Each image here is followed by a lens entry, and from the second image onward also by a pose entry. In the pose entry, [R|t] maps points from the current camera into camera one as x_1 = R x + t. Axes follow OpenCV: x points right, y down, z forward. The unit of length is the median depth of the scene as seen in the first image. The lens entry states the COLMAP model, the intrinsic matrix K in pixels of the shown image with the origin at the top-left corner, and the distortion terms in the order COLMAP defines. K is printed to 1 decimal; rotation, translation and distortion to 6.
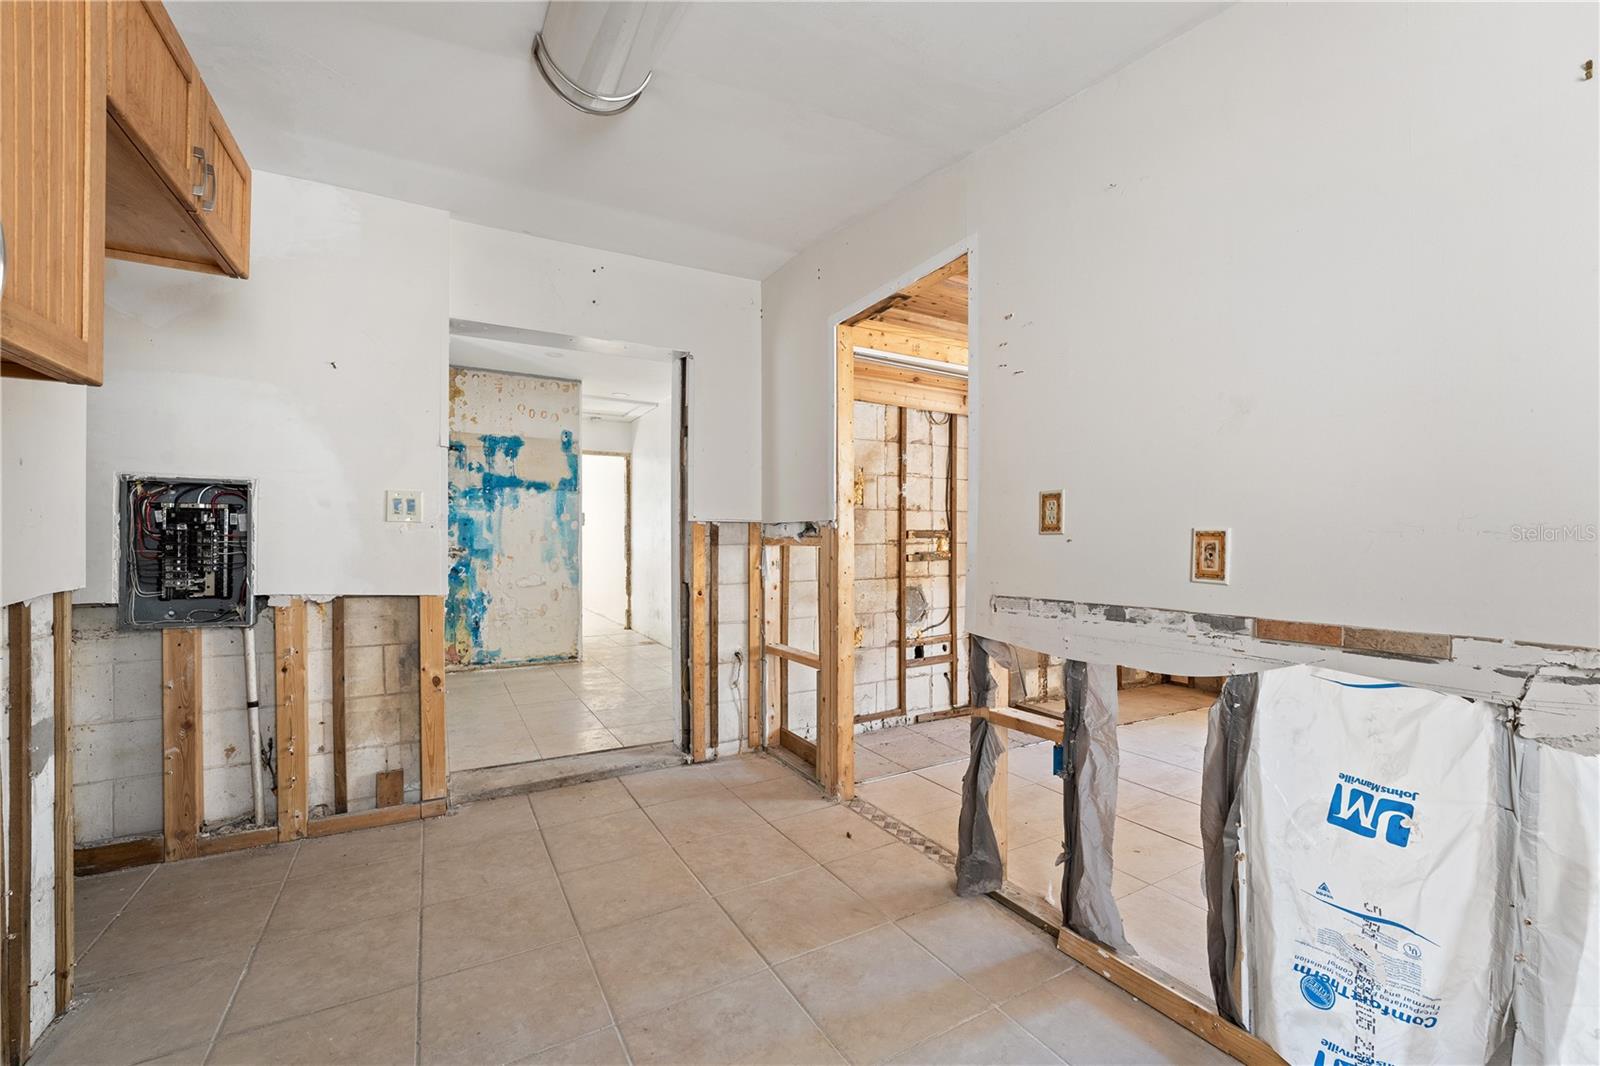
lens RADIAL K [[651.1, 0, 799.6], [0, 651.1, 540.2], [0, 0, 1]] dist [-0.014001, 0.001014]
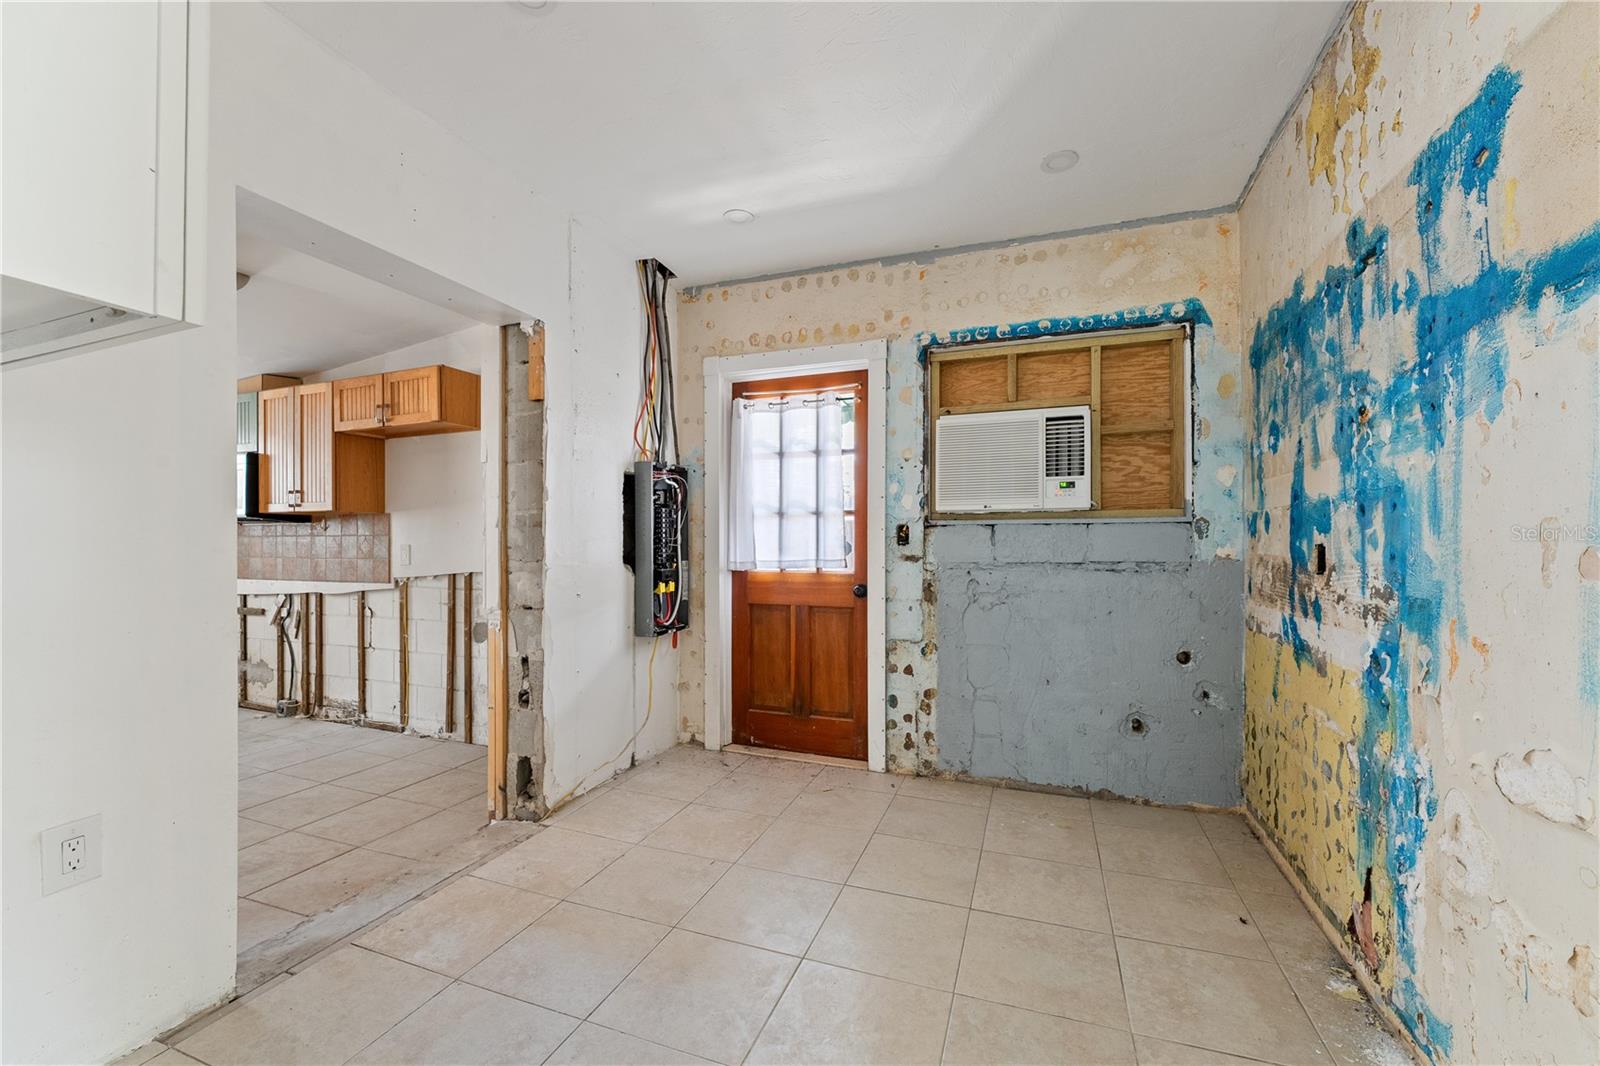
lens RADIAL K [[651.1, 0, 786.4], [0, 651.1, 546.4], [0, 0, 1]] dist [-0.014001, 0.001014]
pose [[-0.772057, 0.003047, -0.635546, -0.092184], [0.000181, 0.999990, 0.004574, -0.005790], [0.635554, 0.003416, -0.772049, 0.727431]]
